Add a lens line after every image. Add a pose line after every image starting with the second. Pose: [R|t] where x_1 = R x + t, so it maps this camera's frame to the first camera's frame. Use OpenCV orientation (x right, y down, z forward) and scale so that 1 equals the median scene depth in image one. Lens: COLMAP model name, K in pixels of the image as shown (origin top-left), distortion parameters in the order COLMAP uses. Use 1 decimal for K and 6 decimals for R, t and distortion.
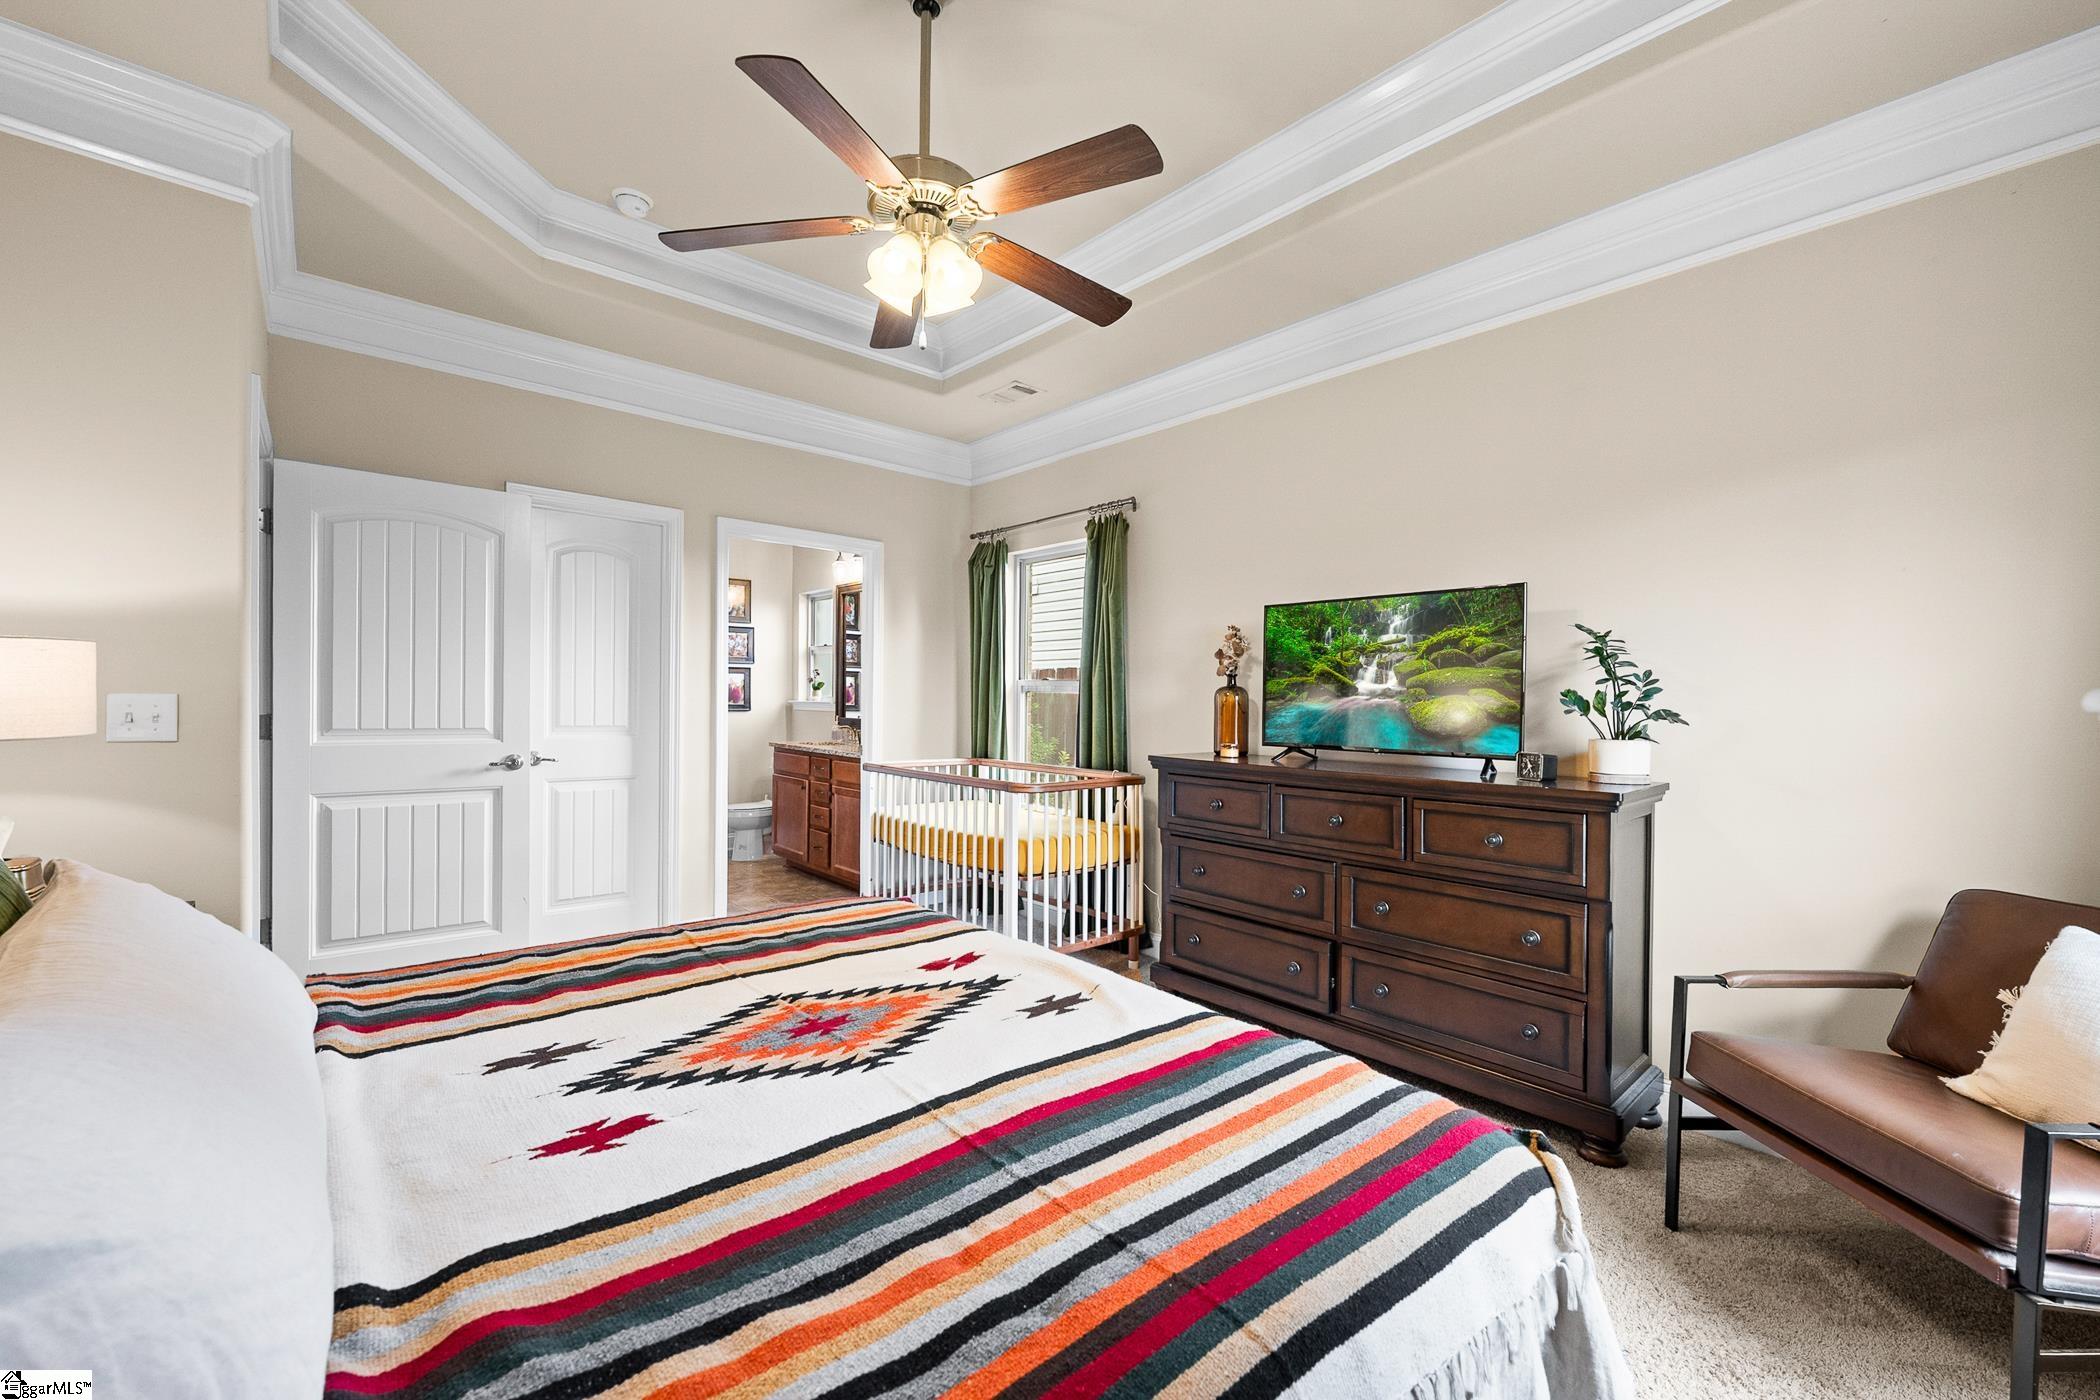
lens RADIAL K [[850.1, 0, 1046.3], [0, 850.1, 726.8], [0, 0, 1]] dist [0.001062, -0.000146]
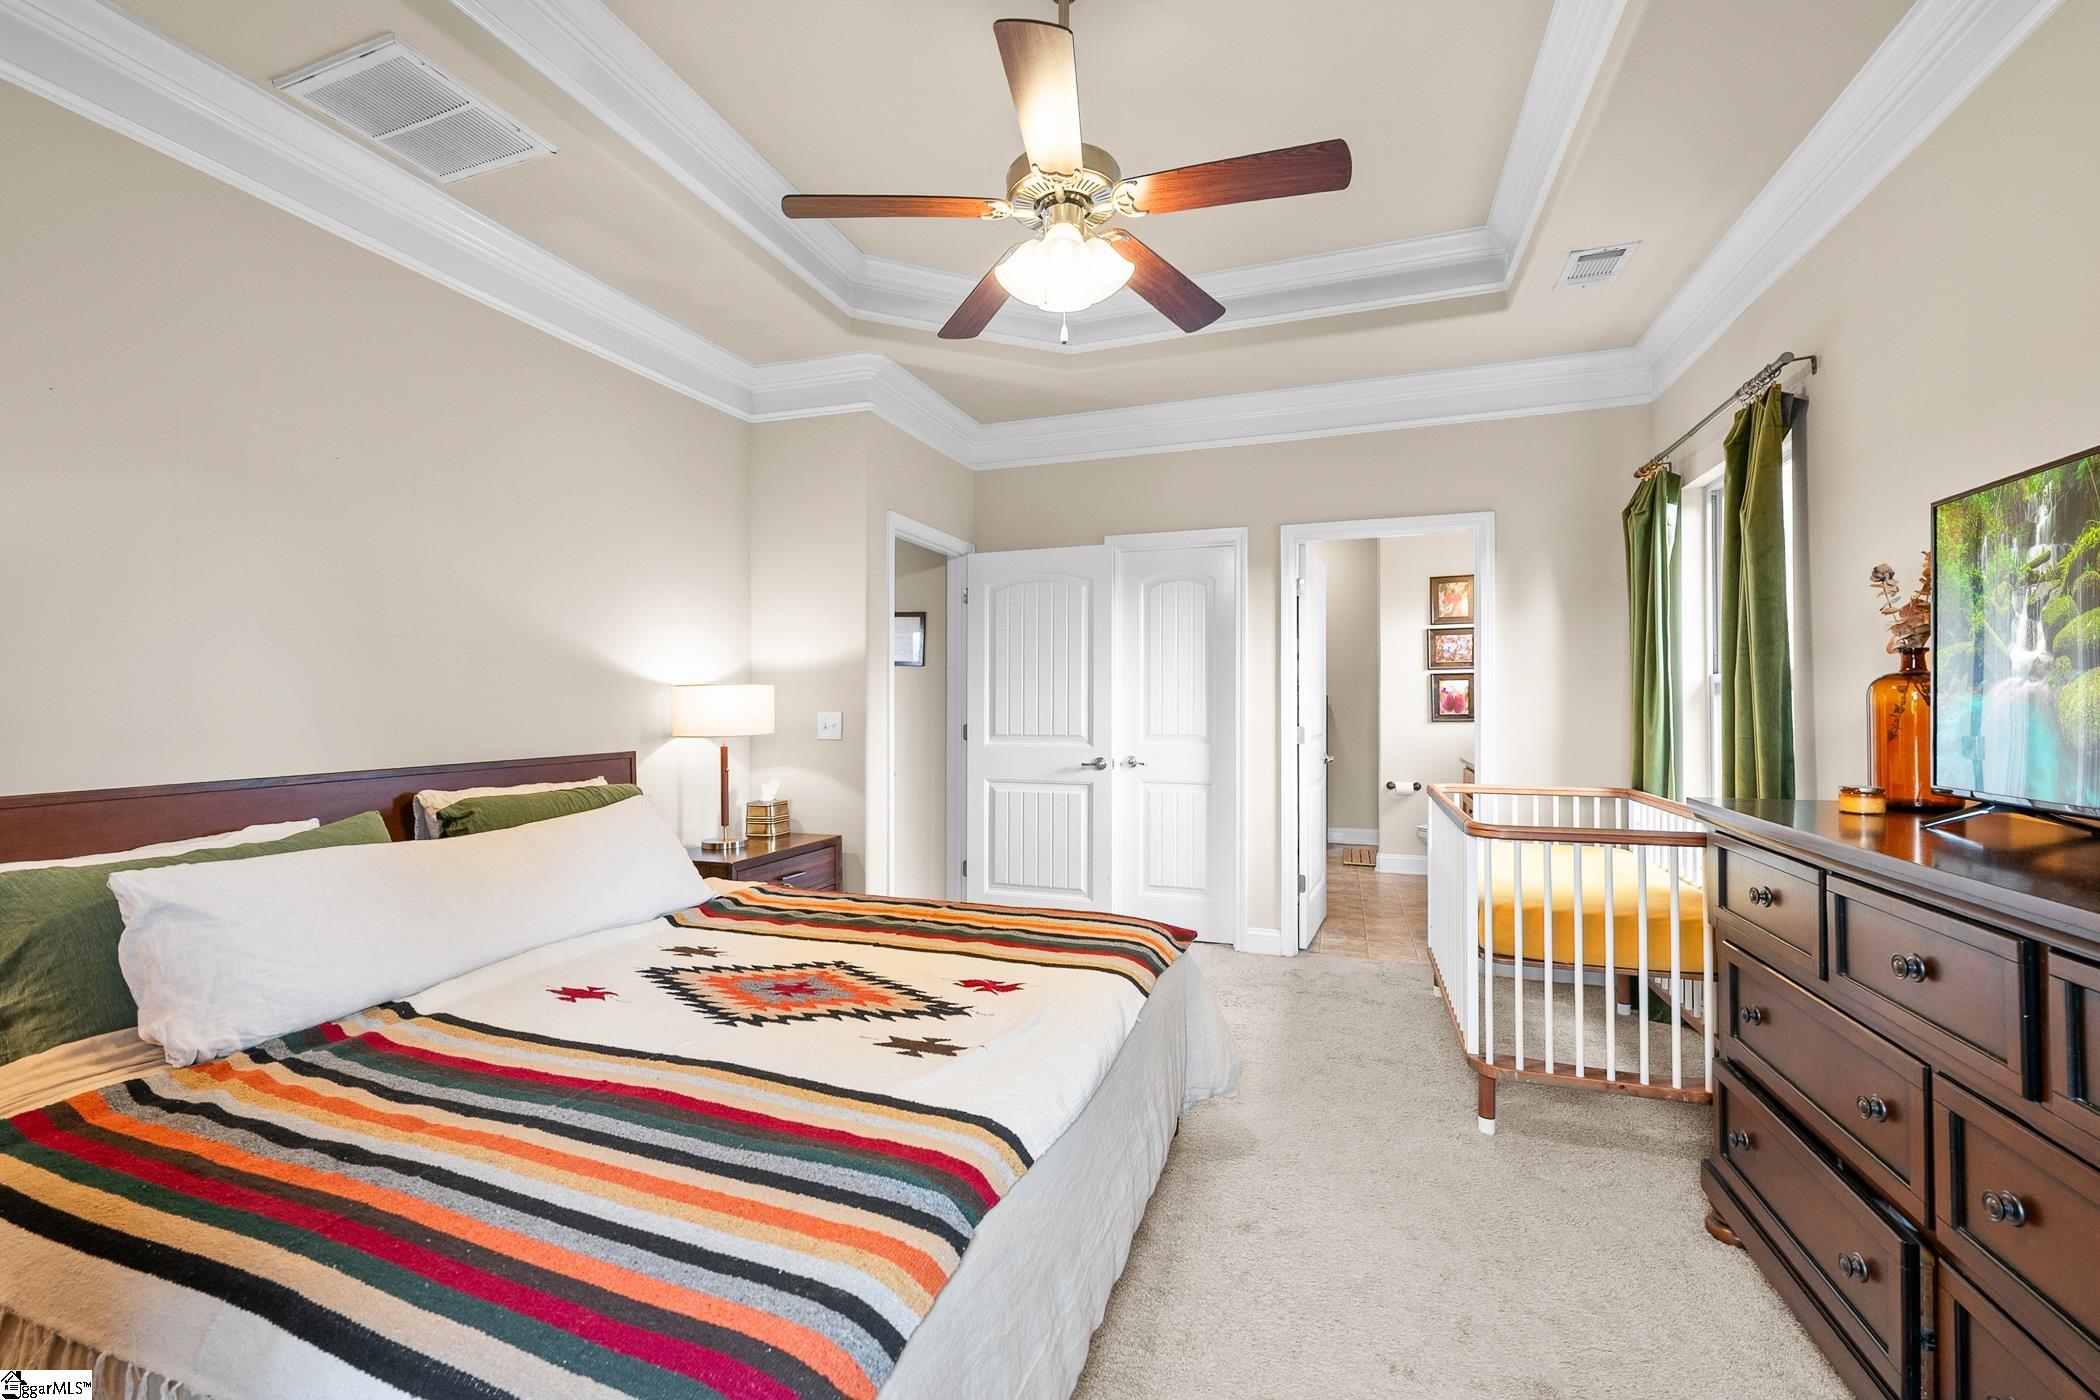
lens RADIAL K [[880.6, 0, 1050.0], [0, 880.6, 700.0], [0, 0, 1]] dist [0.001428, -0.000425]
pose [[0.486174, -0.021847, -0.873589, 0.838086], [-0.016208, 0.999290, -0.034011, -0.010222], [0.873712, 0.030694, 0.485475, 0.605159]]
